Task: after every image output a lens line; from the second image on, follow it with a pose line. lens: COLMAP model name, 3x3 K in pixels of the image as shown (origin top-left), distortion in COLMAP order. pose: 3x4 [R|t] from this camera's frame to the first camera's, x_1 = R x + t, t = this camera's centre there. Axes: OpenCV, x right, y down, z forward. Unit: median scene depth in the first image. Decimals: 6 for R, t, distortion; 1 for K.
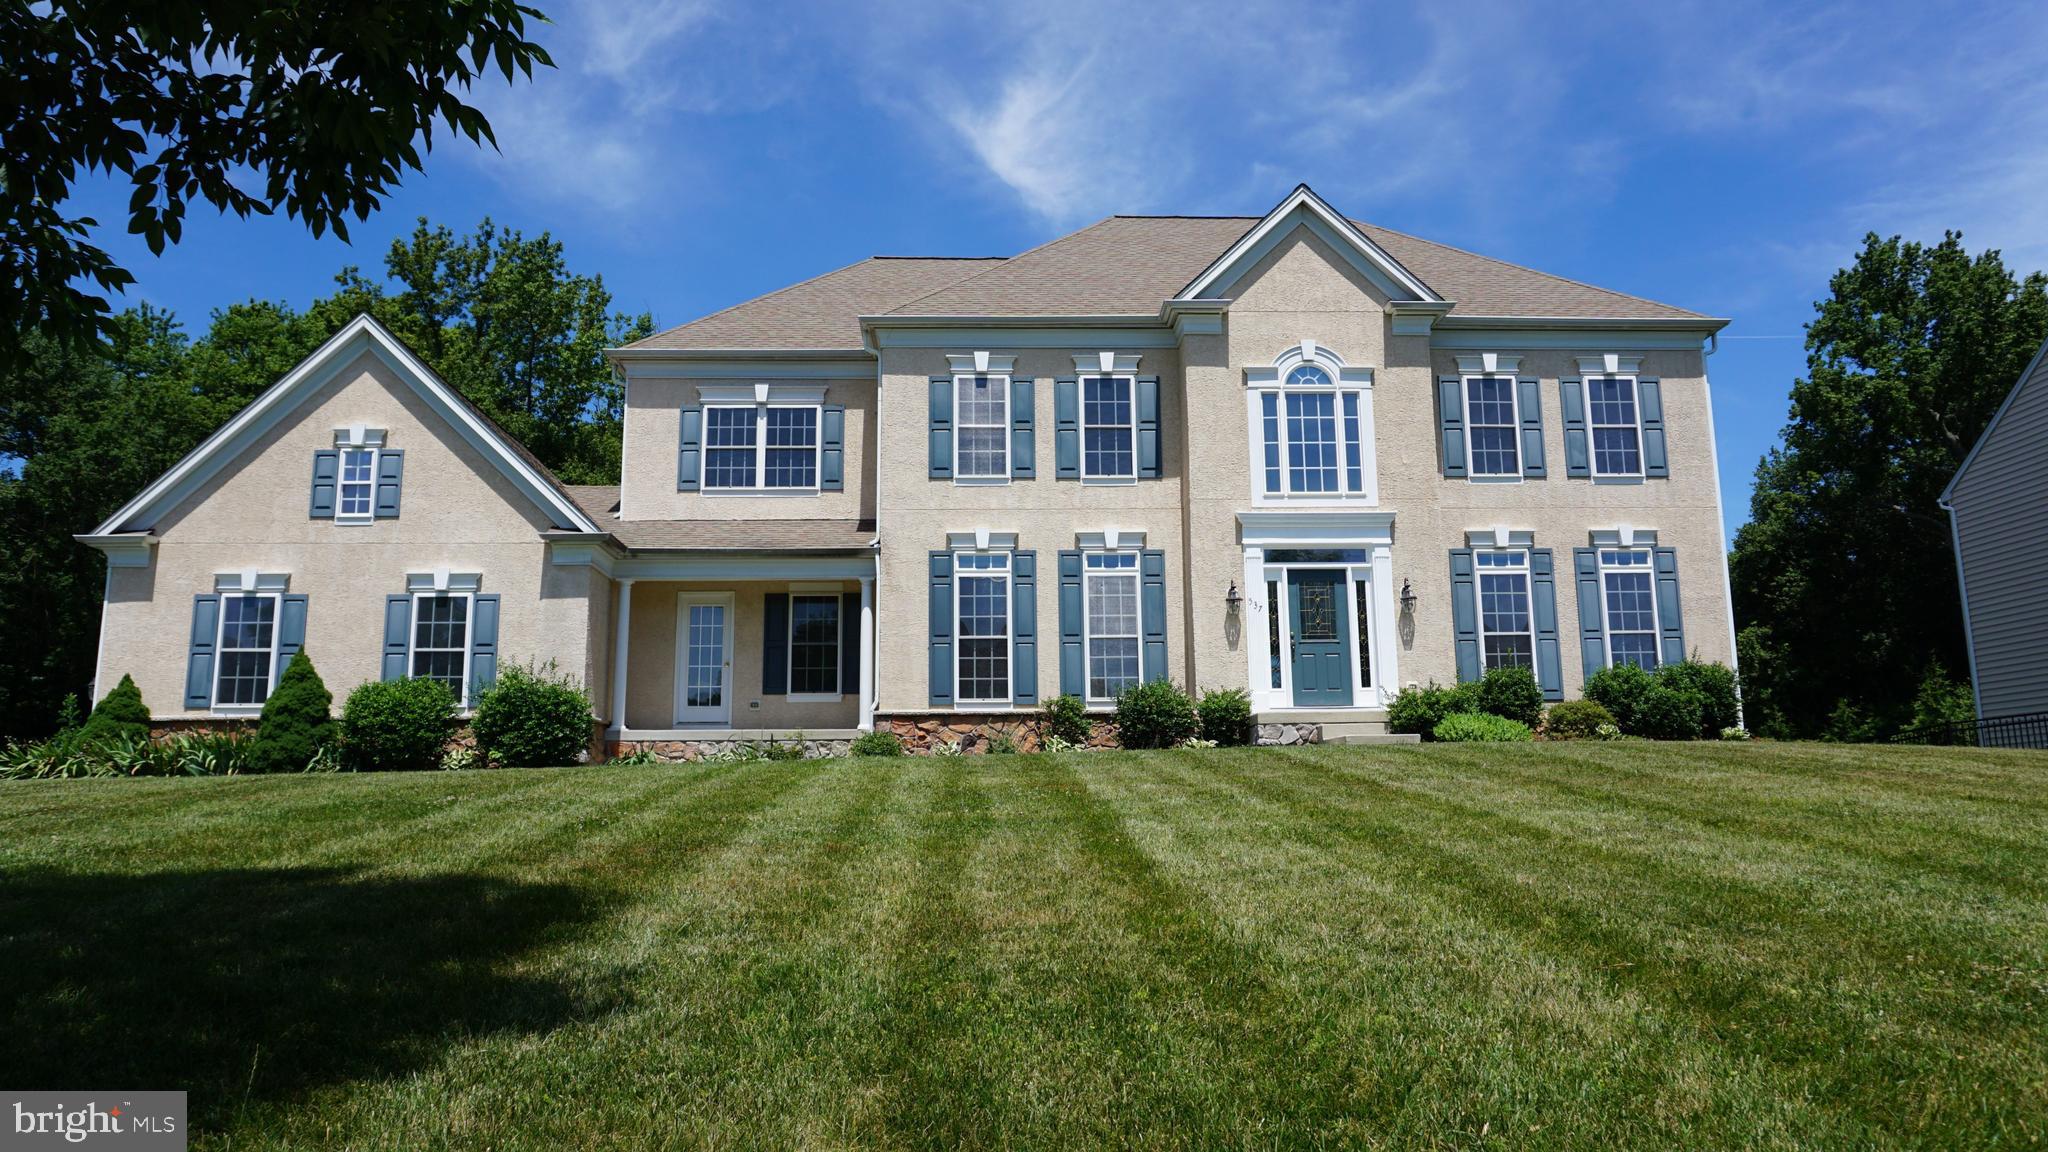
lens RADIAL K [[1366.4, 0, 1028.0], [0, 1366.4, 575.8], [0, 0, 1]] dist [-0.043839, 0.024239]
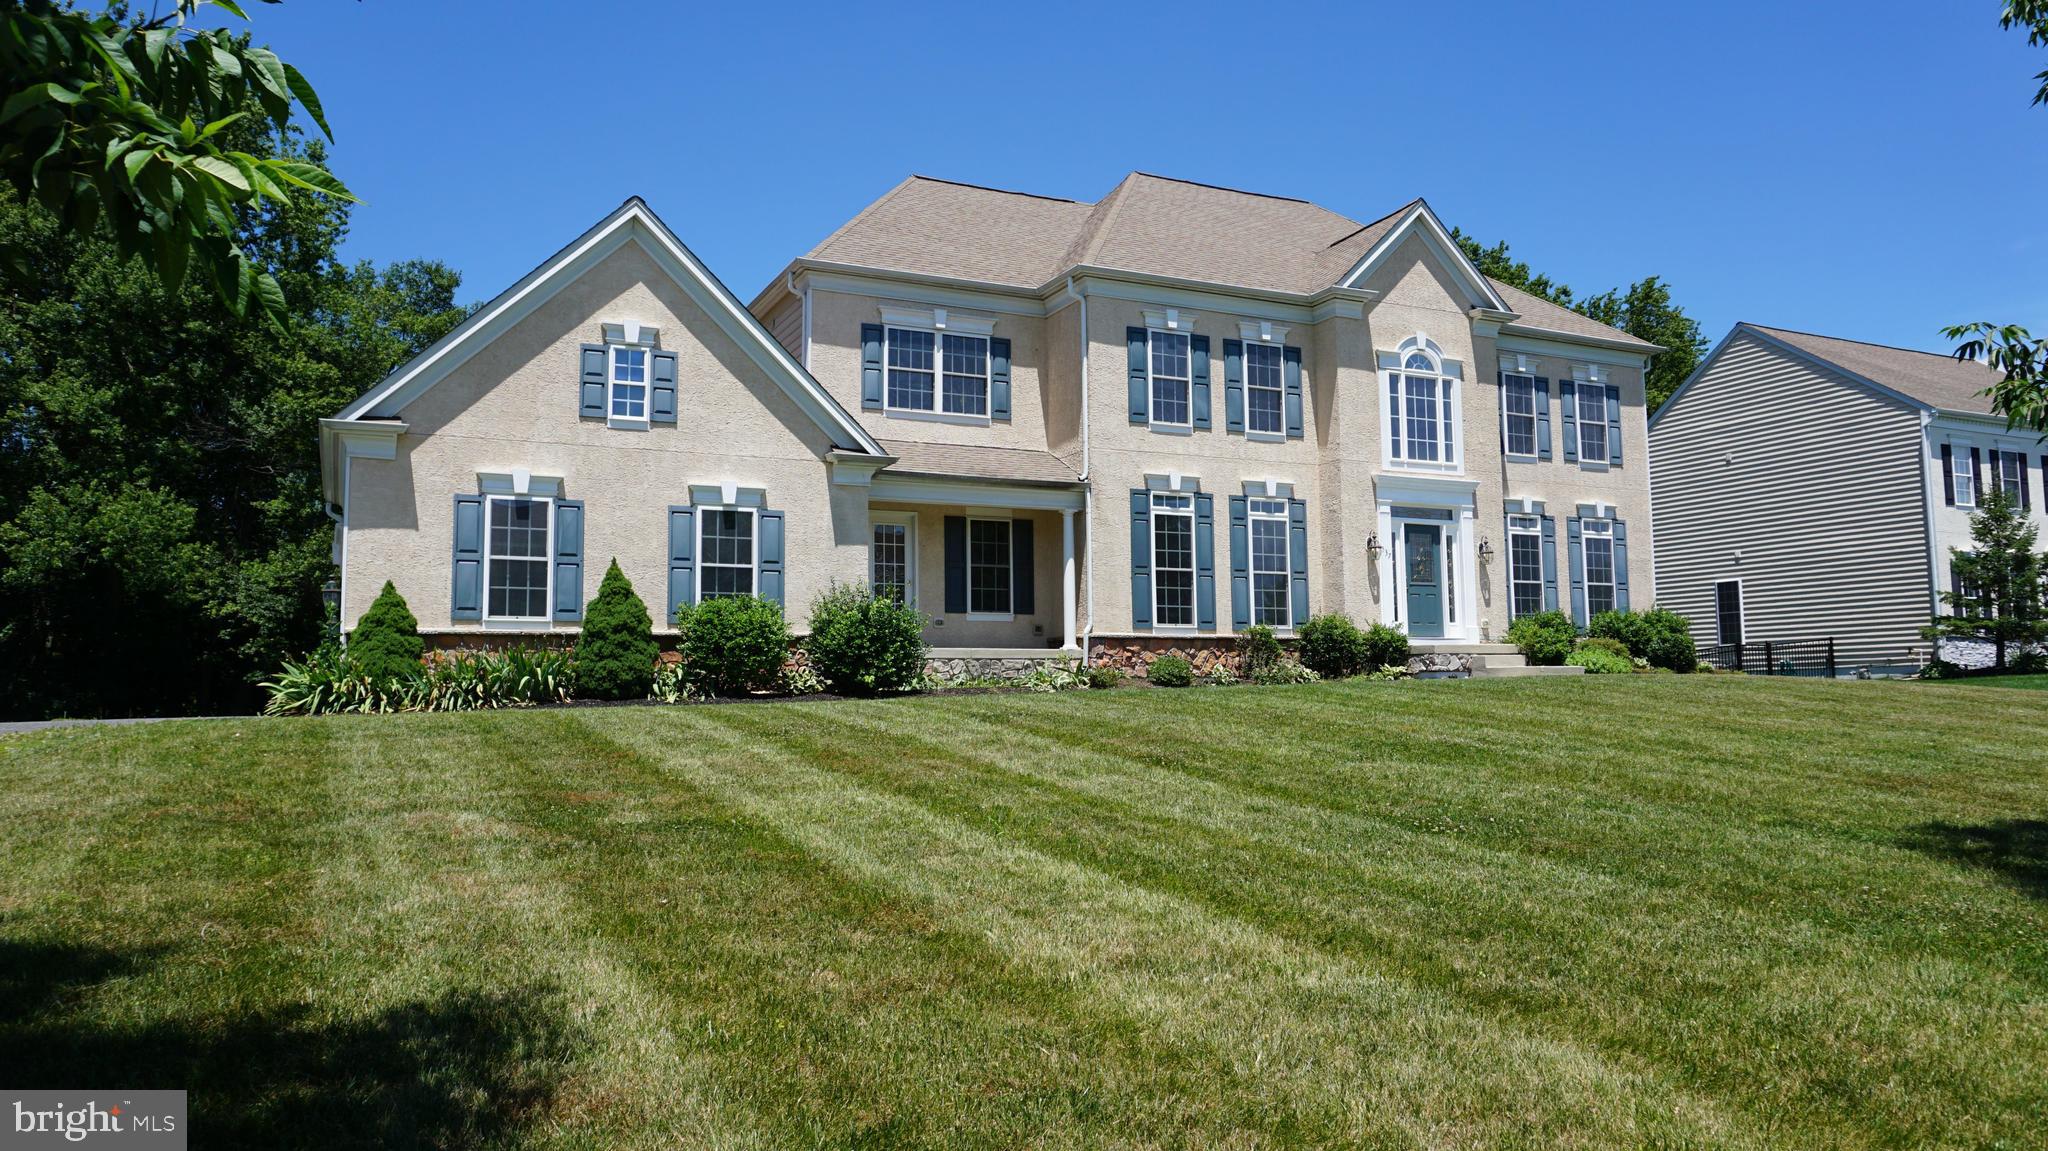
lens RADIAL K [[1366.4, 0, 1028.0], [0, 1366.4, 575.3], [0, 0, 1]] dist [-0.043839, 0.024239]
pose [[0.919410, 0.036120, 0.391639, -0.578942], [-0.068715, 0.995210, 0.069530, -0.019998], [-0.387252, -0.090838, 0.917488, 0.016721]]
